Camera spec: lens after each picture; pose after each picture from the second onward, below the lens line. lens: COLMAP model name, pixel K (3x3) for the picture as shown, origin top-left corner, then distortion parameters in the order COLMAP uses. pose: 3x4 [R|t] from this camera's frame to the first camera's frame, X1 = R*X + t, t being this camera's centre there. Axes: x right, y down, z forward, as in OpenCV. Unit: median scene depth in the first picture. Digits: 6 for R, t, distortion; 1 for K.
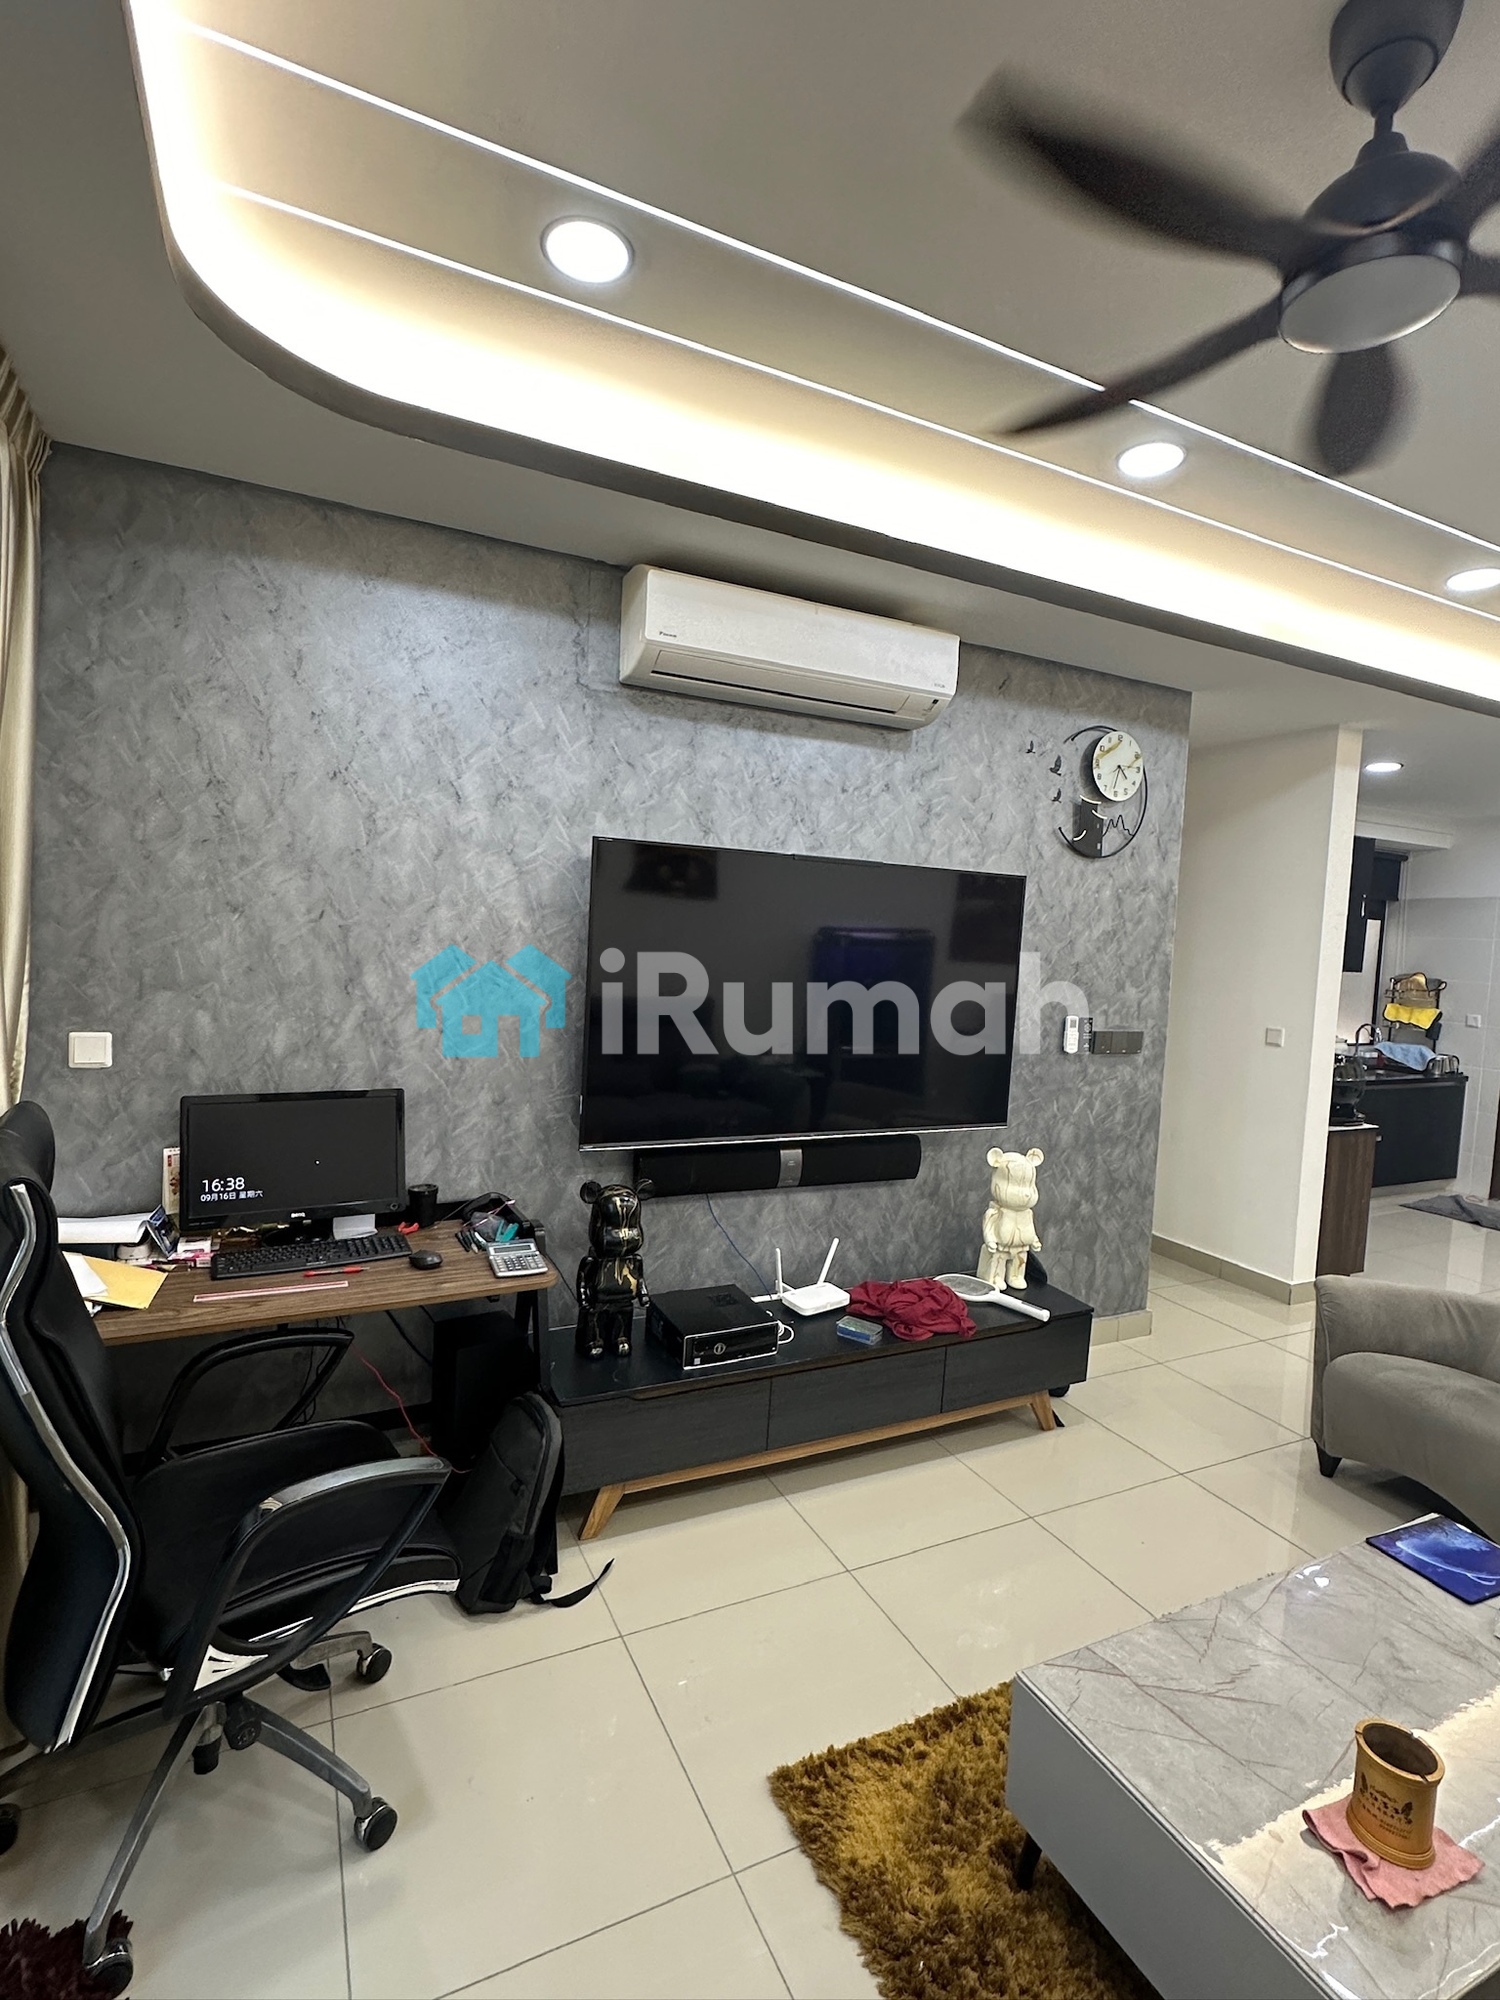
lens RADIAL K [[963.6, 0, 750.0], [0, 963.6, 1000.0], [0, 0, 1]] dist [-0.001680, 0.000212]
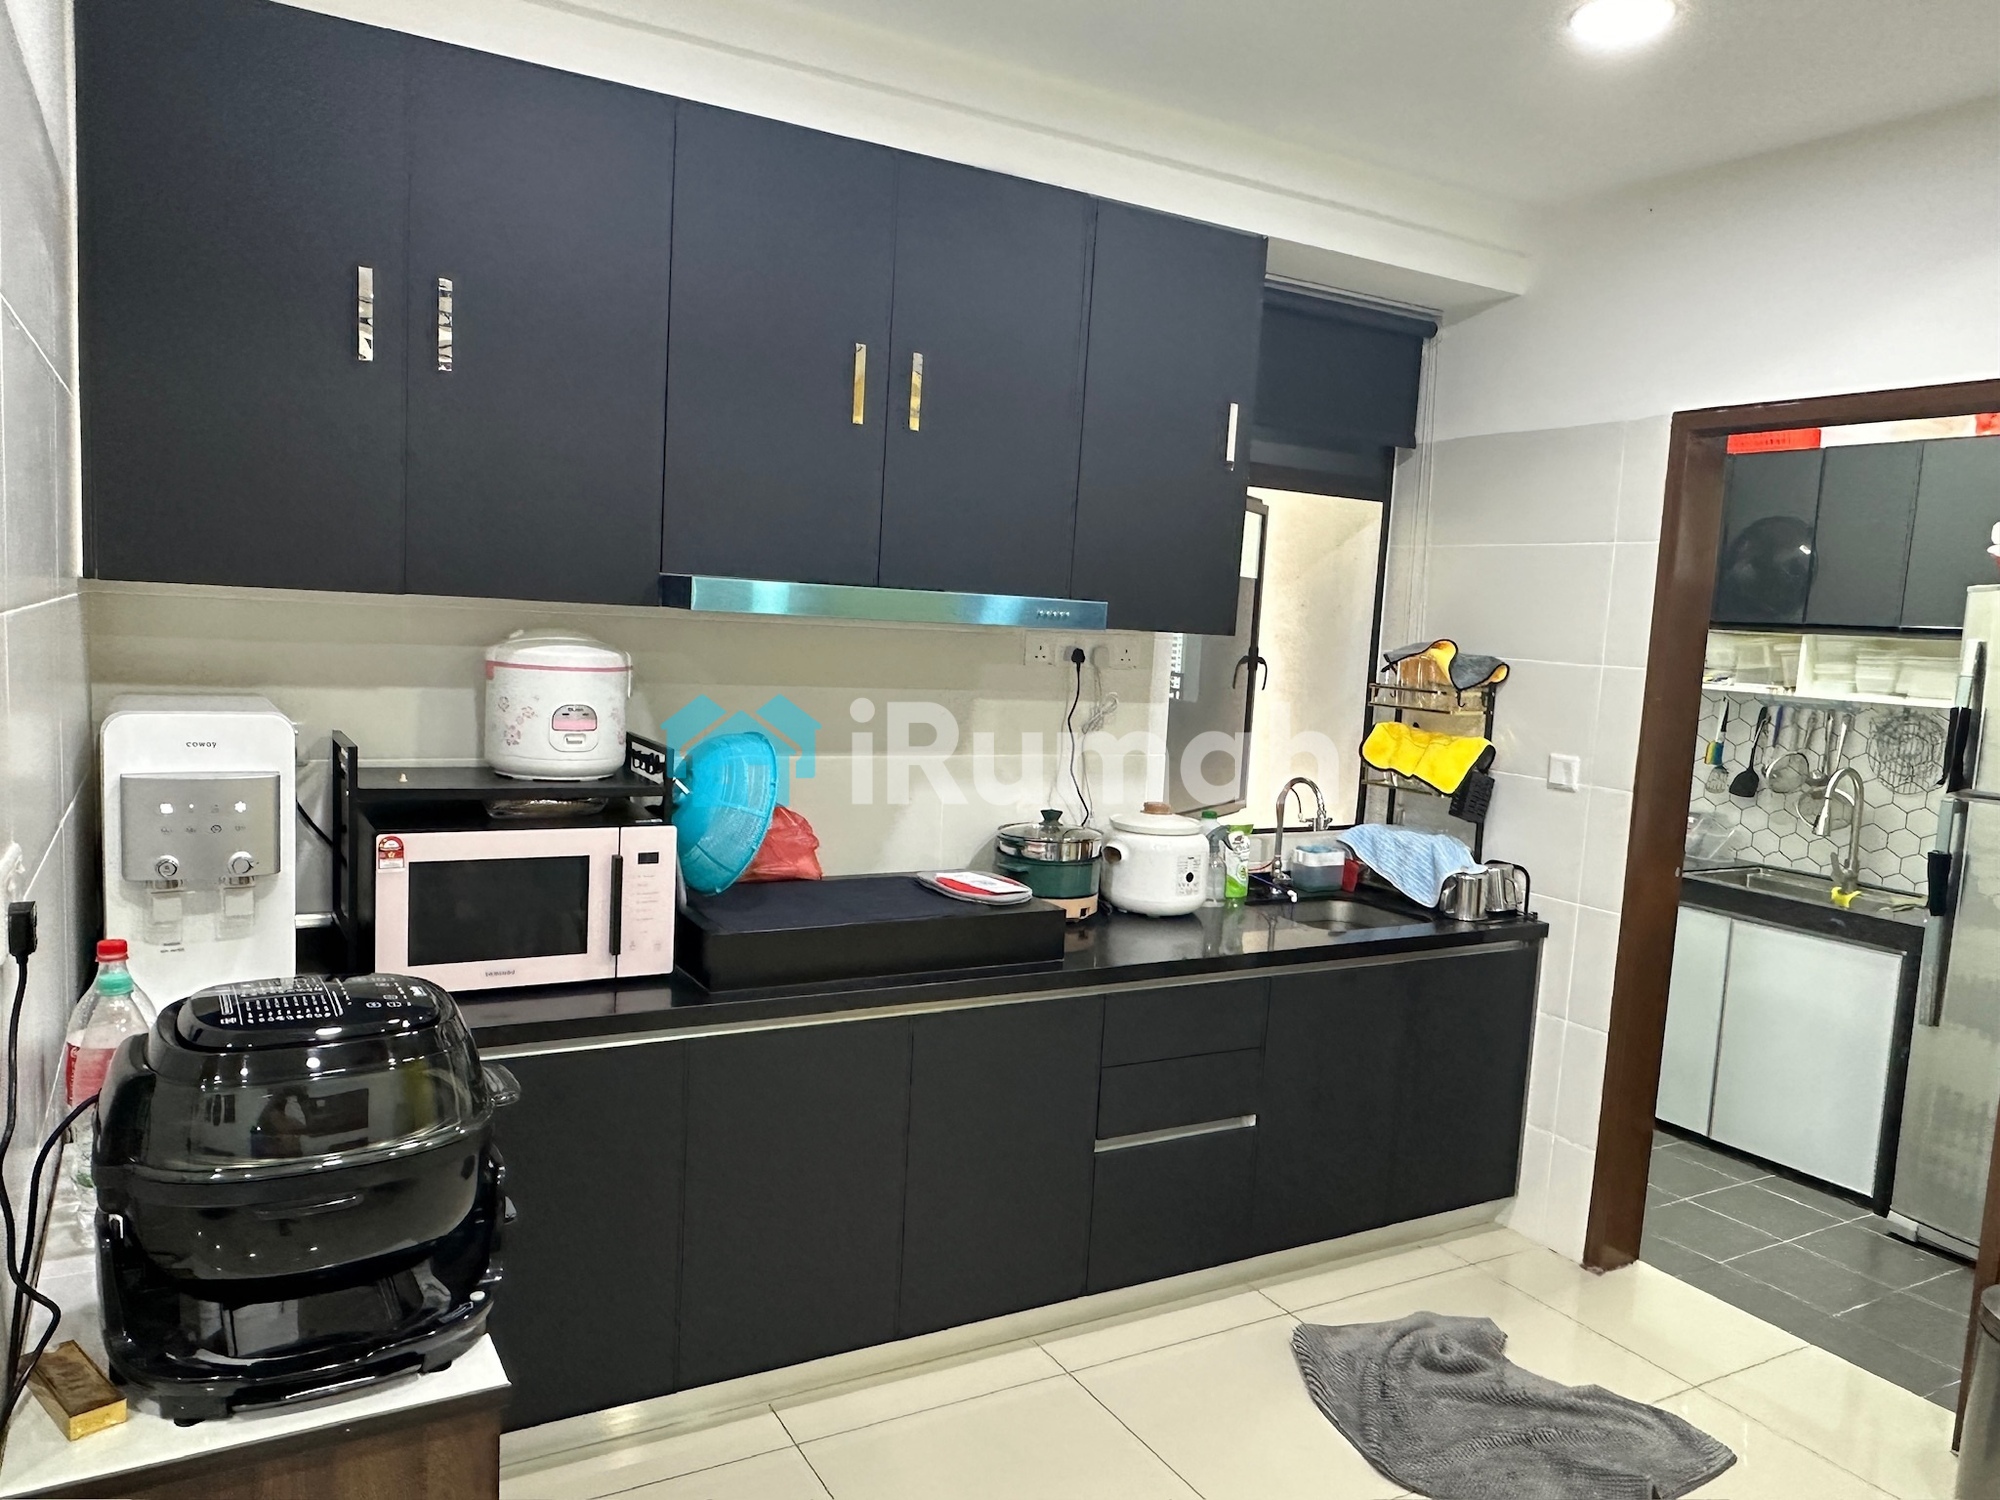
lens RADIAL K [[1387.3, 0, 1000.0], [0, 1387.3, 750.0], [0, 0, 1]] dist [-0.002619, -0.003233]
pose [[0.997647, 0.001228, 0.068548, 0.501158], [-0.003868, 0.999255, 0.038389, -0.005557], [-0.068450, -0.038564, 0.996909, 0.493965]]
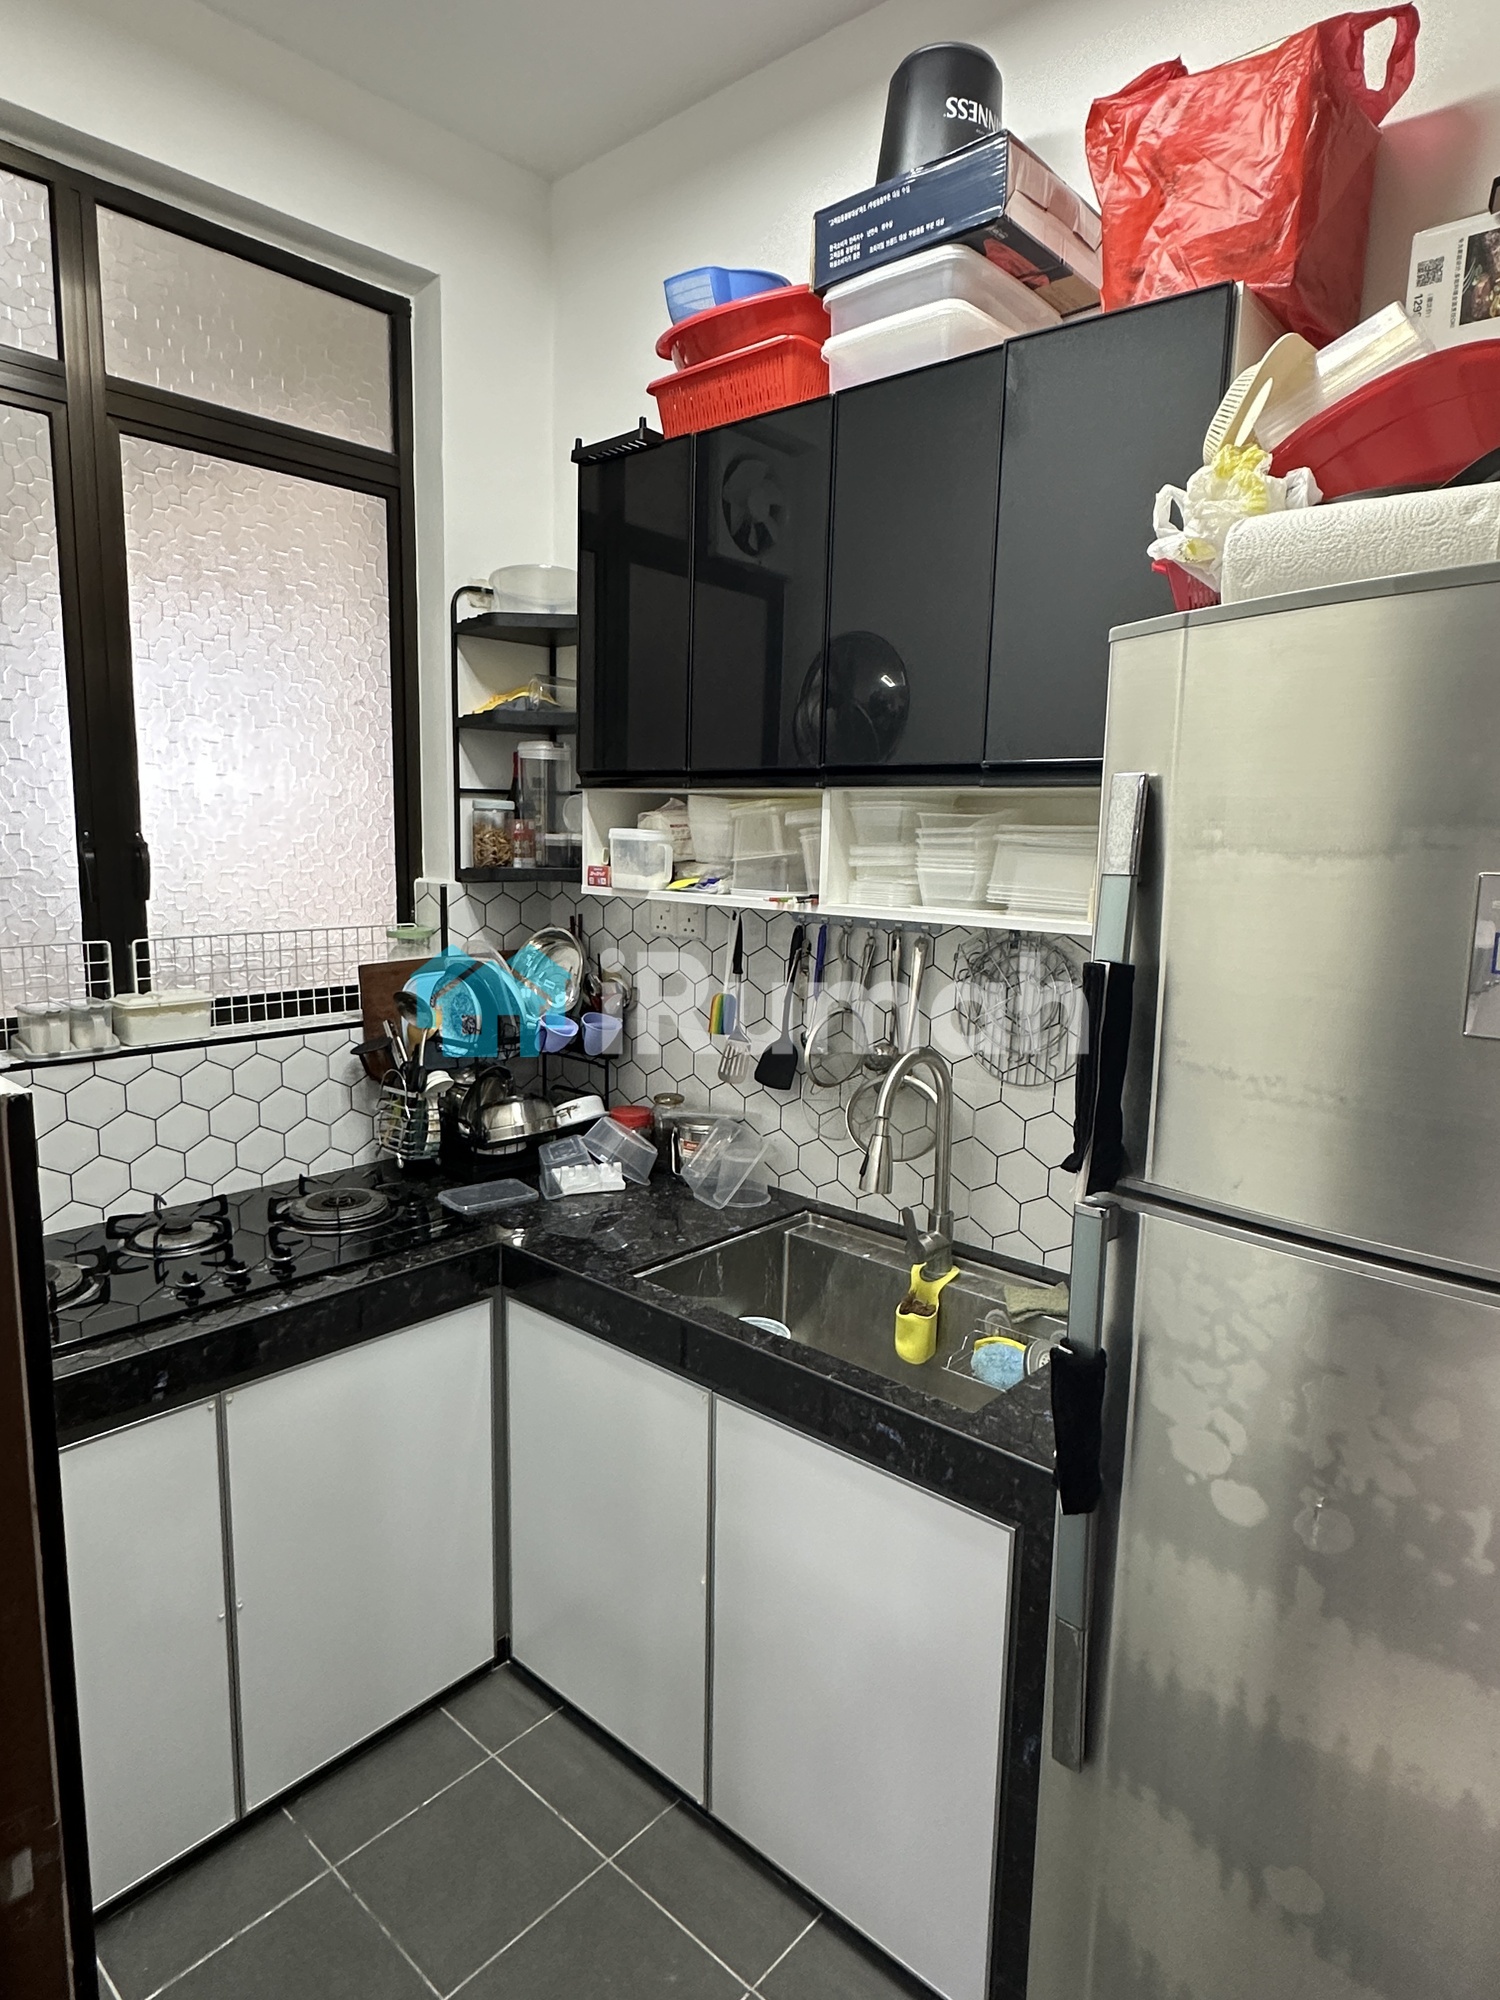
lens RADIAL K [[1158.5, 0, 750.0], [0, 1158.5, 1000.0], [0, 0, 1]] dist [0.003516, 0.000794]
pose [[0.924714, -0.089414, 0.370013, 0.806383], [0.050827, 0.992320, 0.112770, -0.019090], [-0.377255, -0.085473, 0.922157, 0.877797]]
